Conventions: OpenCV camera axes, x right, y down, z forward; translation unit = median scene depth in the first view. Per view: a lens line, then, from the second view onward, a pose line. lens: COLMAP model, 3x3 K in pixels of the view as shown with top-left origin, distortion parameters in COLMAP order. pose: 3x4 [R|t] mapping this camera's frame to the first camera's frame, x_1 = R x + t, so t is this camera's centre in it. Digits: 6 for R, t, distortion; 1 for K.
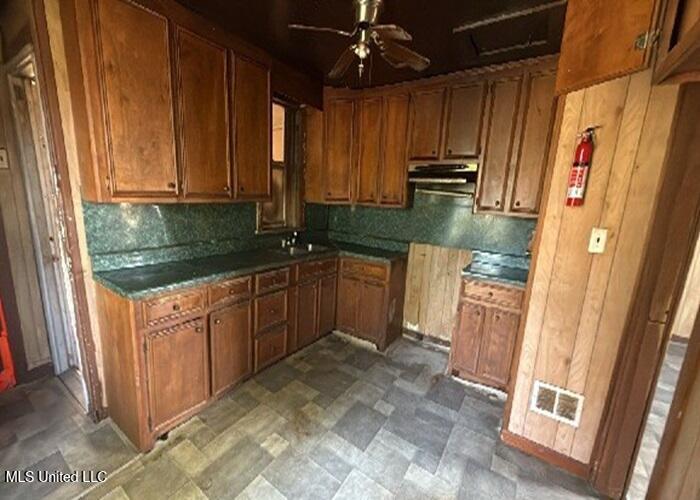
lens RADIAL K [[279.9, 0, 302.2], [0, 279.9, 251.5], [0, 0, 1]] dist [0.000443, 0.000053]
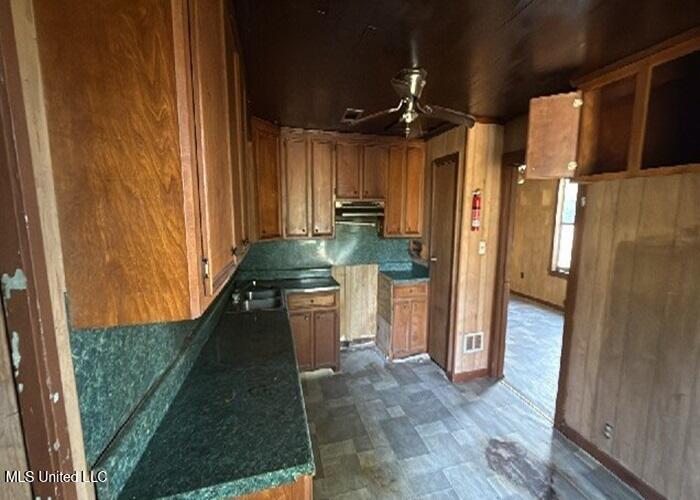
lens RADIAL K [[279.9, 0, 302.2], [0, 279.9, 251.5], [0, 0, 1]] dist [0.000443, 0.000053]
pose [[0.621403, -0.151523, 0.768700, -0.786199], [0.201855, 0.978962, 0.029793, -0.215767], [-0.757042, 0.136652, 0.638915, 0.495911]]
